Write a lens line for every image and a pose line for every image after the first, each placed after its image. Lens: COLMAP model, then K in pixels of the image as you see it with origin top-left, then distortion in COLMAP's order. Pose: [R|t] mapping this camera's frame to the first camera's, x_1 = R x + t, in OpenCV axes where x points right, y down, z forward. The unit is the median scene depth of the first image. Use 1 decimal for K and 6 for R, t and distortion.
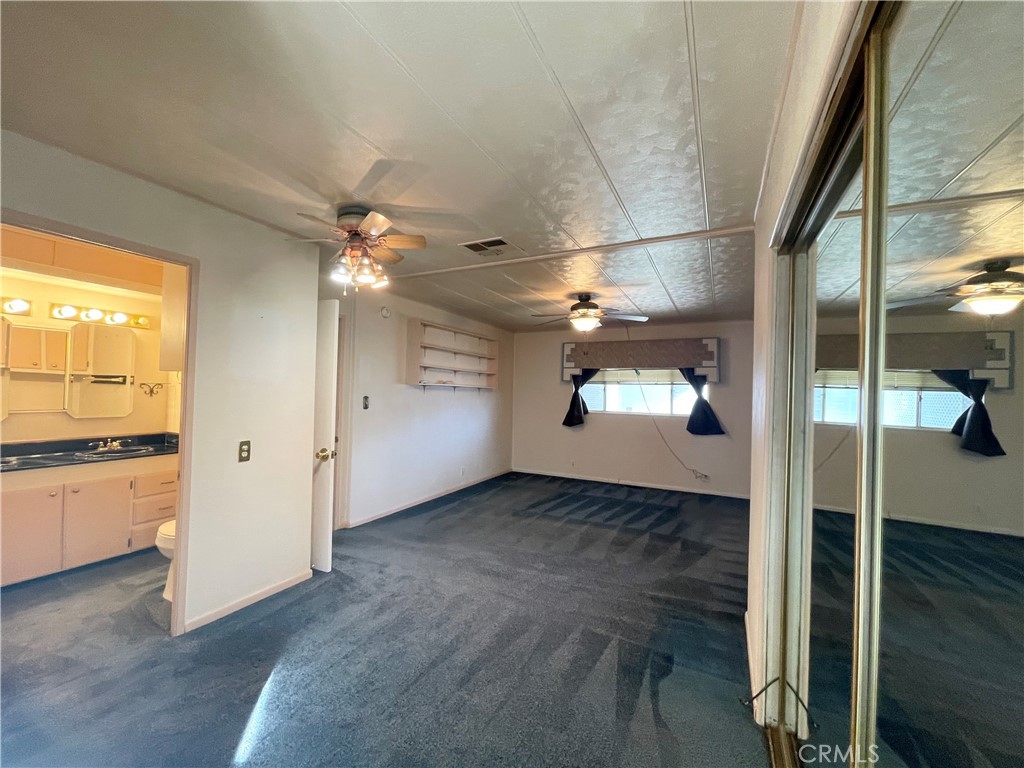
lens RADIAL K [[413.4, 0, 527.6], [0, 413.4, 388.3], [0, 0, 1]] dist [-0.002232, 0.000788]
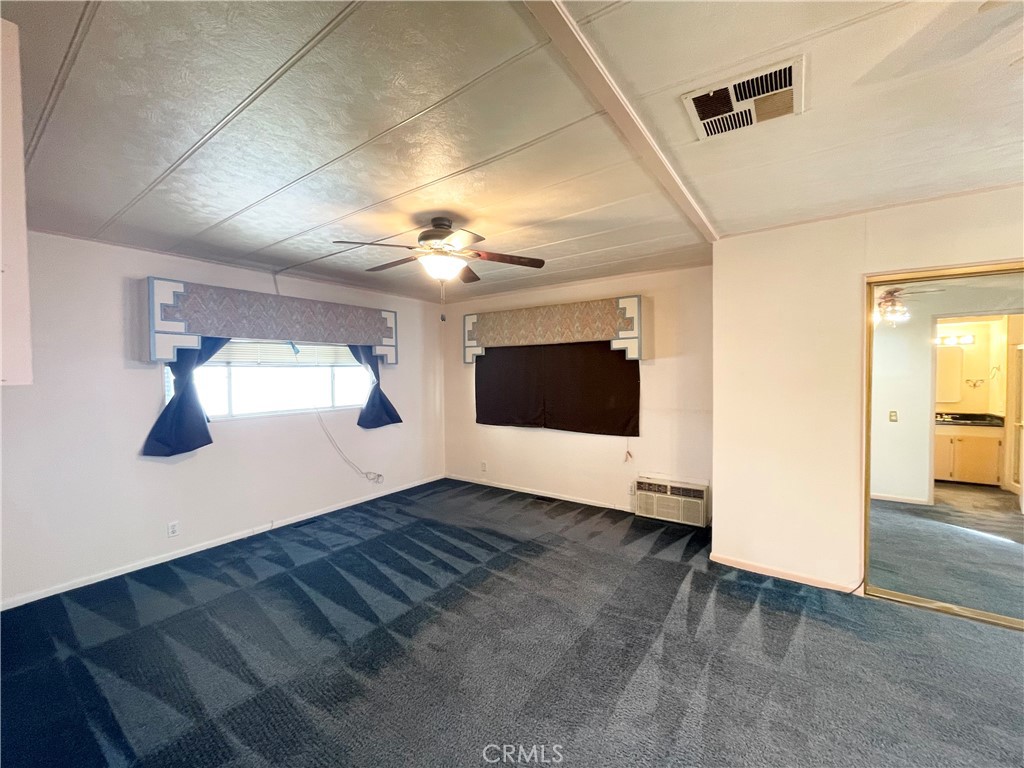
lens RADIAL K [[413.4, 0, 510.8], [0, 413.4, 383.3], [0, 0, 1]] dist [-0.002232, 0.000788]
pose [[0.158123, -0.058289, 0.985697, -0.324962], [-0.005762, 0.998185, 0.059952, -0.024471], [-0.987403, -0.015160, 0.157500, 0.572910]]
